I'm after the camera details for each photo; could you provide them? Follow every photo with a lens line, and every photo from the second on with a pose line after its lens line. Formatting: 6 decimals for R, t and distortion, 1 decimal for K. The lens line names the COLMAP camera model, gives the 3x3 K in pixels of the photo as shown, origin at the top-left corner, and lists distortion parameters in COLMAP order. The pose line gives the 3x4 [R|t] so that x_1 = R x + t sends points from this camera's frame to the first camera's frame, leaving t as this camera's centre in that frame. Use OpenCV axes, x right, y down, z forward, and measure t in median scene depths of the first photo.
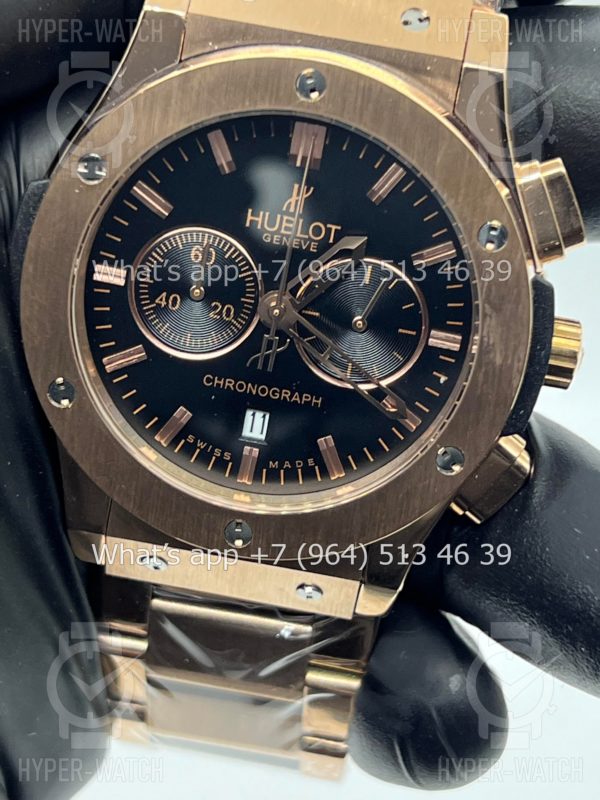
lens RADIAL K [[1833.0, 0, 300.0], [0, 1833.0, 400.0], [0, 0, 1]] dist [0.188124, 0.099249]
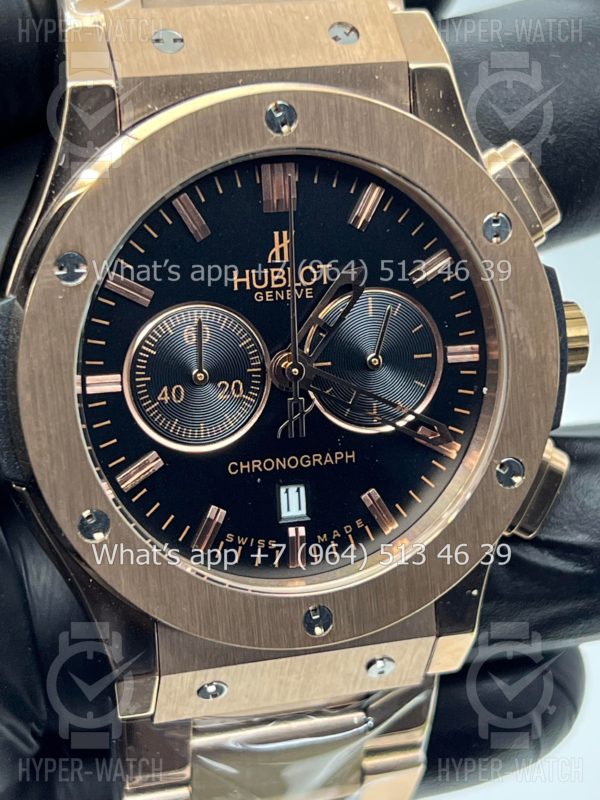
lens RADIAL K [[1833.0, 0, 300.0], [0, 1833.0, 400.0], [0, 0, 1]] dist [0.188124, 0.099249]
pose [[0.913187, -0.271675, 0.303779, -0.288774], [0.296982, 0.954065, -0.039520, 0.002577], [-0.279088, 0.126306, 0.951923, 0.132439]]
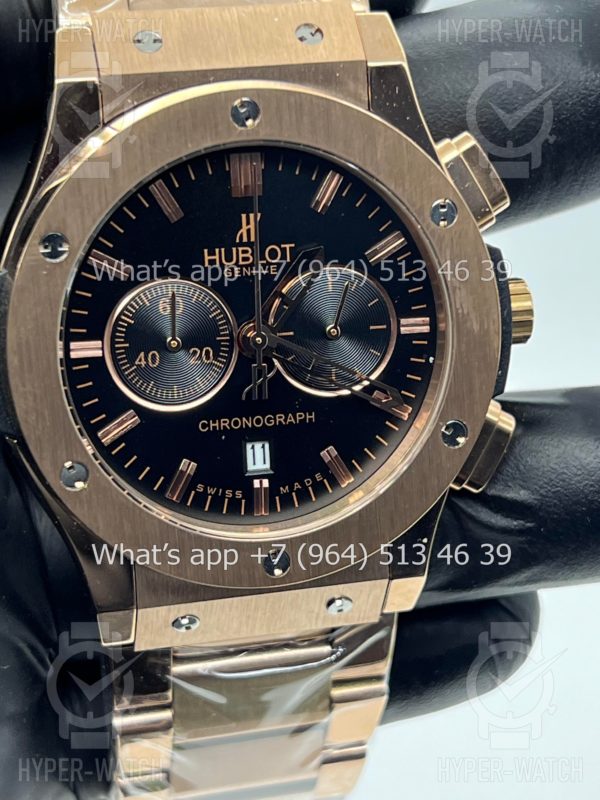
lens RADIAL K [[1833.0, 0, 300.0], [0, 1833.0, 400.0], [0, 0, 1]] dist [0.188124, 0.099249]
pose [[0.932018, -0.266475, 0.245631, -0.247717], [0.280400, 0.959610, -0.022904, 0.013602], [-0.229606, 0.090222, 0.969093, 0.012932]]
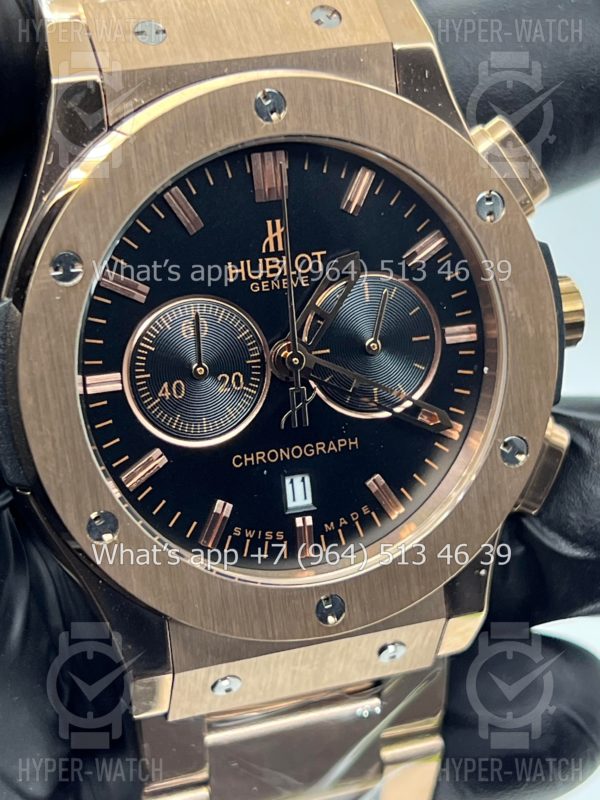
lens RADIAL K [[1833.0, 0, 300.0], [0, 1833.0, 400.0], [0, 0, 1]] dist [0.188124, 0.099249]
pose [[0.888288, -0.321314, 0.328179, -0.311001], [0.345808, 0.938142, -0.017488, -0.012805], [-0.302259, 0.129021, 0.944454, 0.146742]]
